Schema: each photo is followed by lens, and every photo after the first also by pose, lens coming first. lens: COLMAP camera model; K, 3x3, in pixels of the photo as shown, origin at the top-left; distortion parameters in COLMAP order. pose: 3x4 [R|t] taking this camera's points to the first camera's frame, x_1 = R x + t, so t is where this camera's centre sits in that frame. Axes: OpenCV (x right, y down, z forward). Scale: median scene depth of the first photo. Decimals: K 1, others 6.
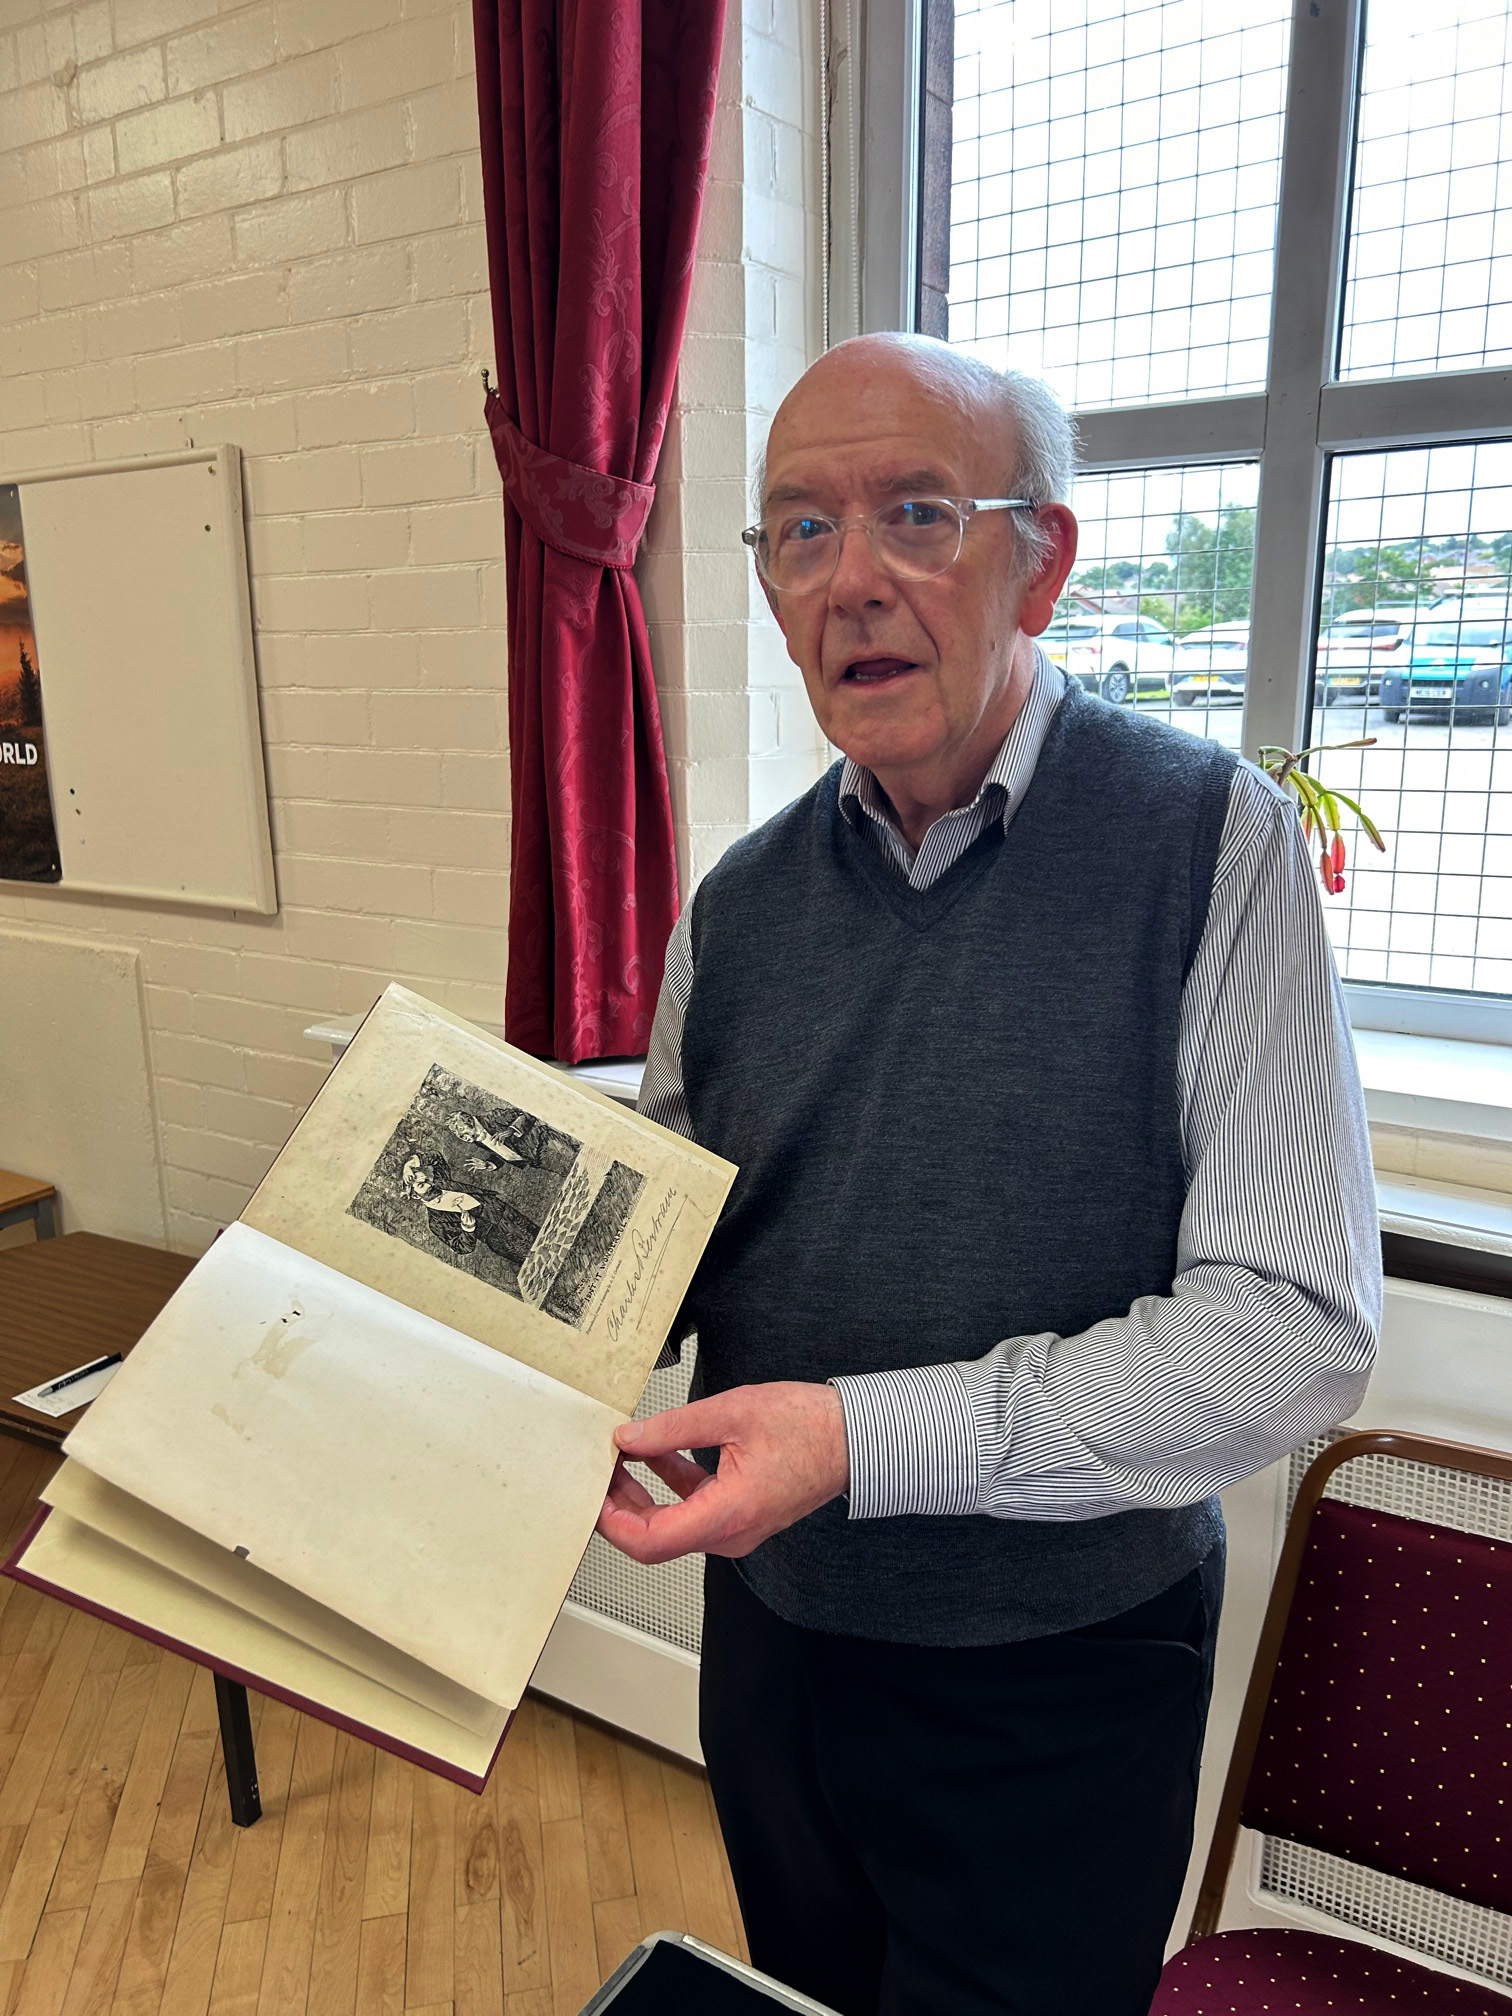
lens RADIAL K [[1485.2, 0, 770.3], [0, 1485.2, 1013.0], [0, 0, 1]] dist [-0.018900, -0.005207]
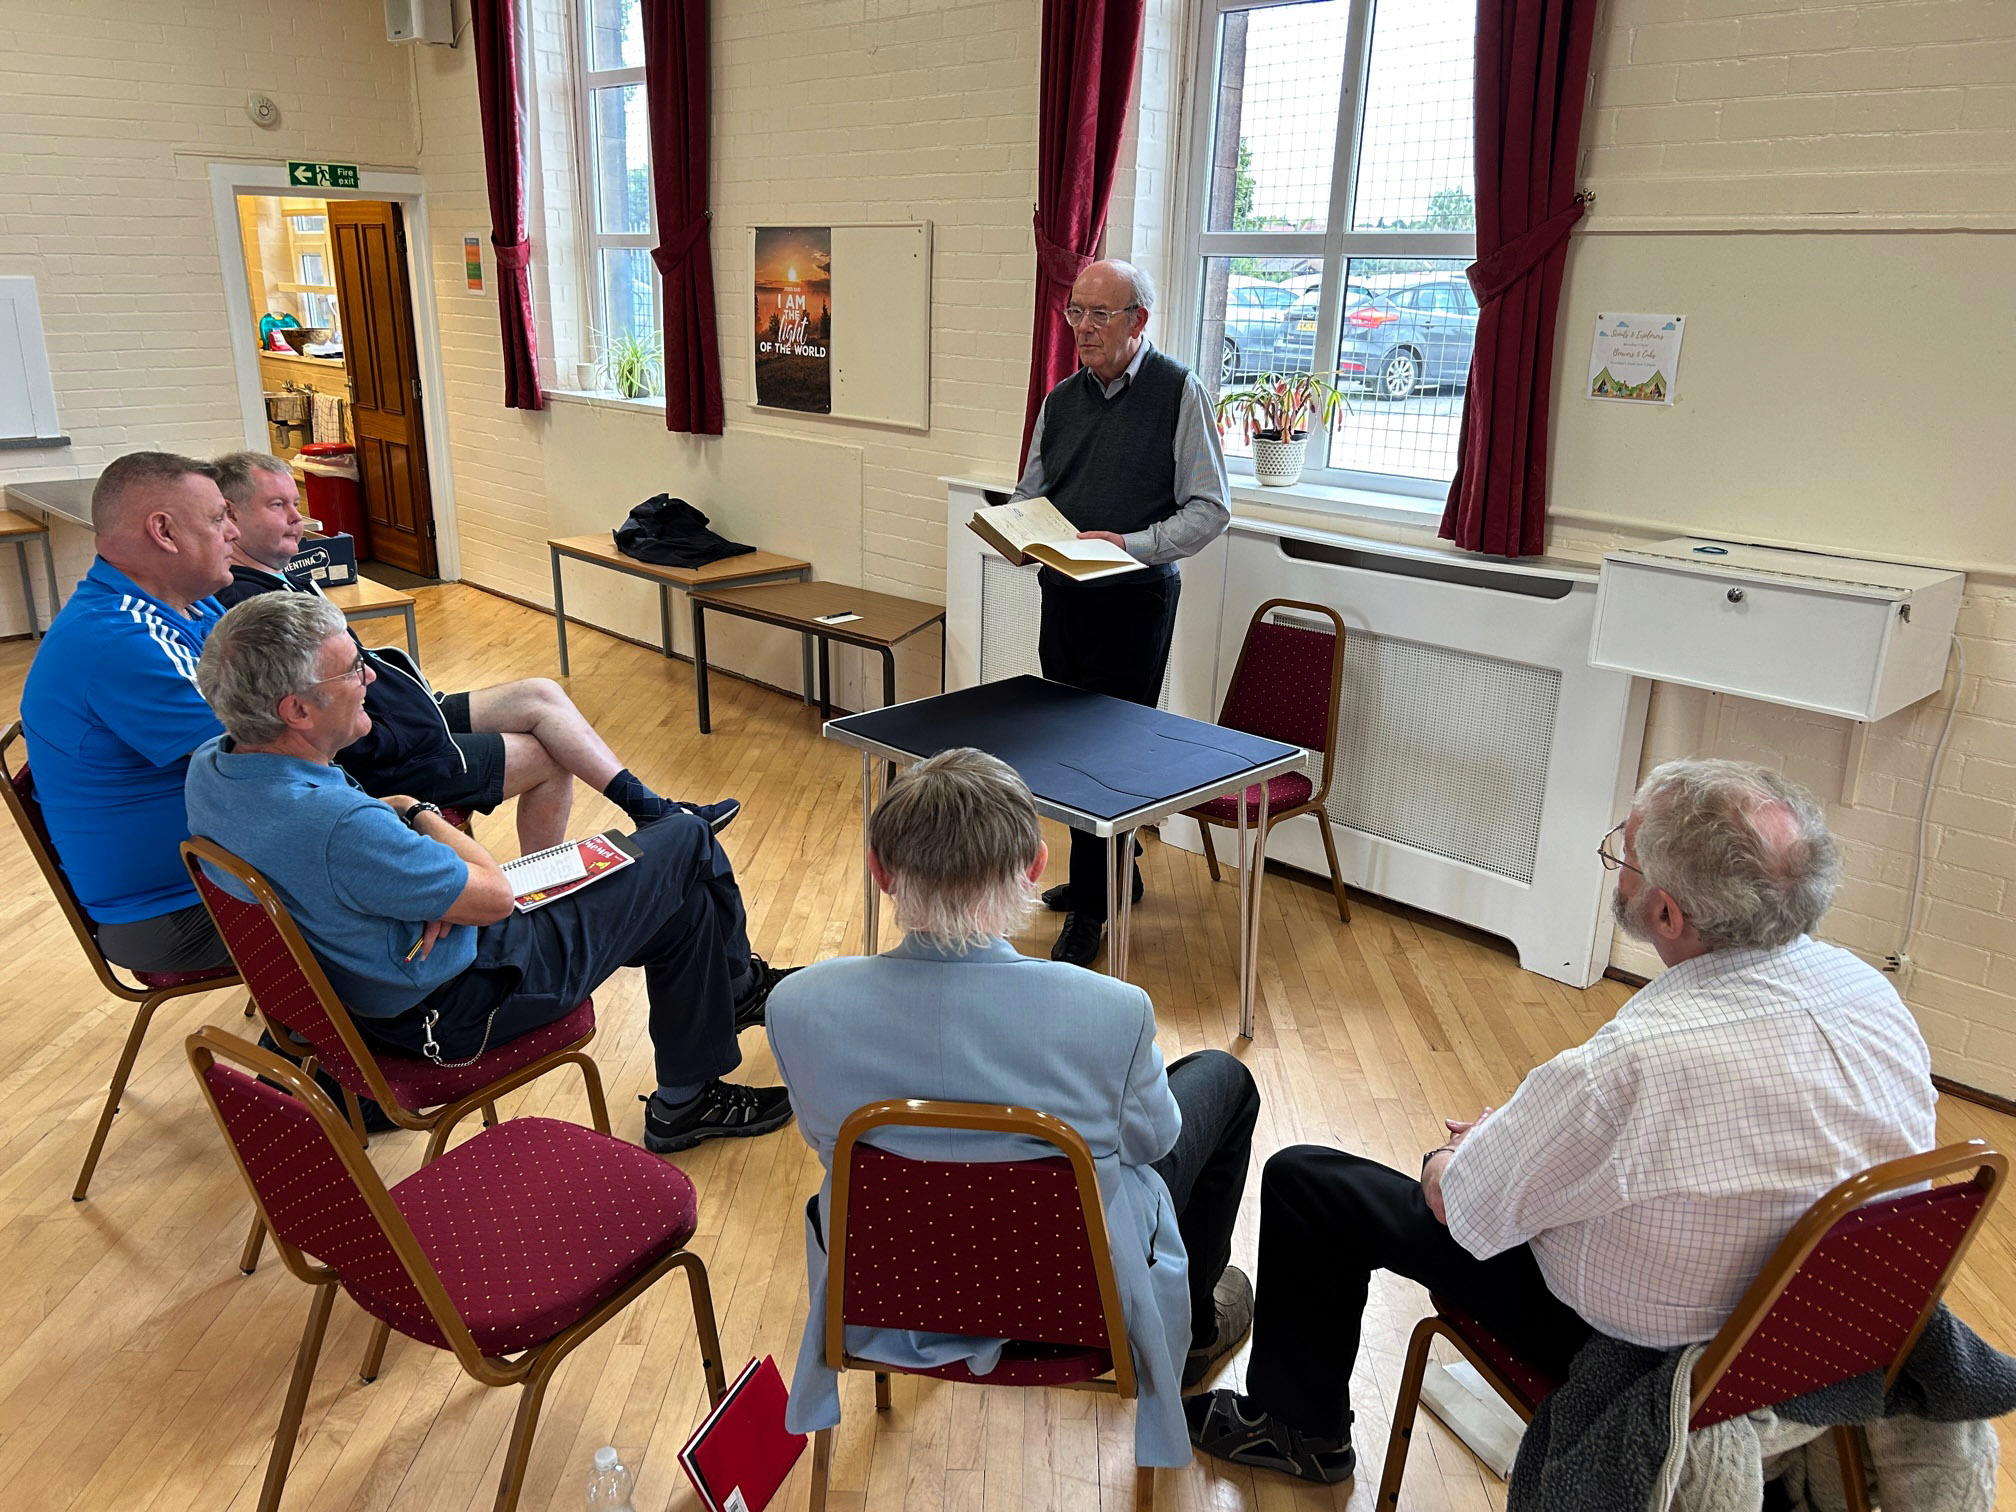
lens RADIAL K [[1485.2, 0, 1000.1], [0, 1485.2, 758.3], [0, 0, 1]] dist [-0.018900, -0.005207]
pose [[0.968389, 0.112358, -0.222707, 0.406074], [-0.095244, 0.991716, 0.086185, 0.274650], [0.230546, -0.062249, 0.971068, -1.471382]]
